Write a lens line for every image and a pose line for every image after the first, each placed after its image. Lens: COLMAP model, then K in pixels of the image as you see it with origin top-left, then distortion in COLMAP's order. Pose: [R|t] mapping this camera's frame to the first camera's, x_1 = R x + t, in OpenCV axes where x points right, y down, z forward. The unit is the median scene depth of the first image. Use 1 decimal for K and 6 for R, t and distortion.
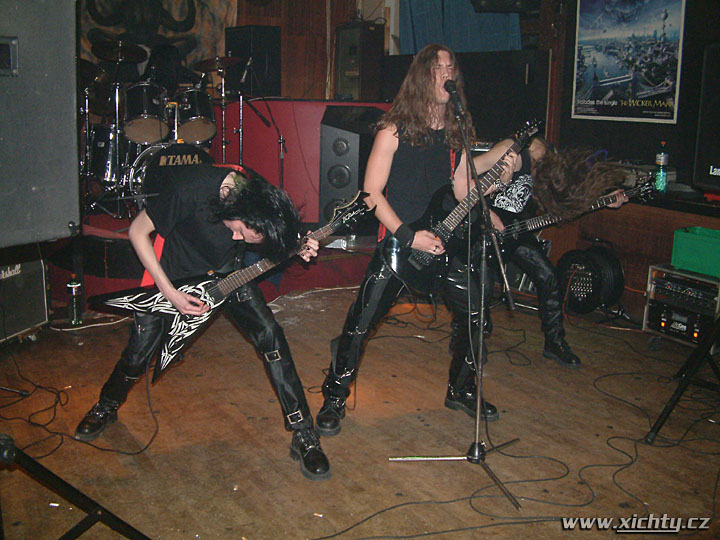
lens RADIAL K [[763.4, 0, 360.0], [0, 763.4, 270.0], [0, 0, 1]] dist [-0.231436, 0.186960]
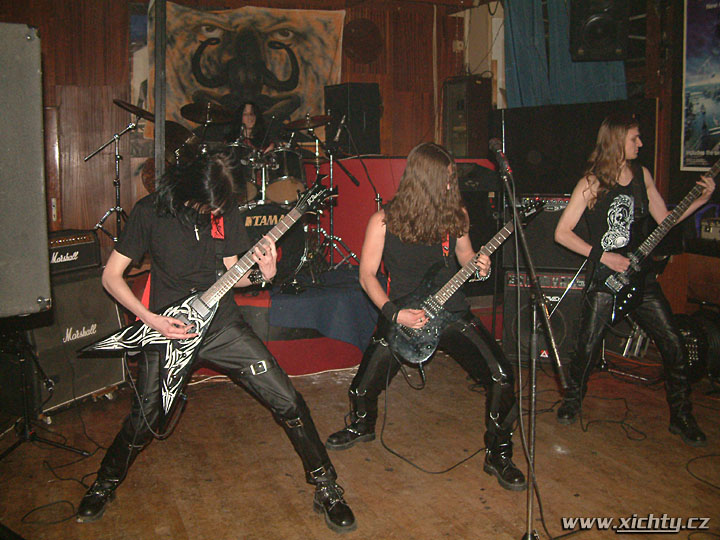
lens RADIAL K [[763.4, 0, 360.0], [0, 763.4, 270.0], [0, 0, 1]] dist [-0.231436, 0.186960]
pose [[0.982573, -0.000377, -0.185877, 0.067728], [-0.012671, 0.997536, -0.069005, -0.012754], [0.185445, 0.070158, 0.980147, 0.039522]]
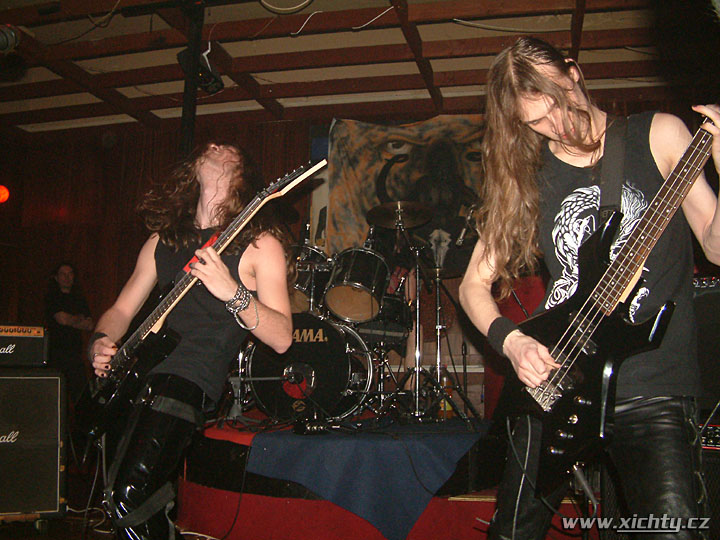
lens RADIAL K [[763.4, 0, 360.0], [0, 763.4, 270.0], [0, 0, 1]] dist [-0.231436, 0.186960]
pose [[0.699815, -0.106302, -0.706370, 0.334569], [-0.143018, 0.947992, -0.284354, -0.001894], [0.699860, 0.300019, 0.648216, 0.515779]]
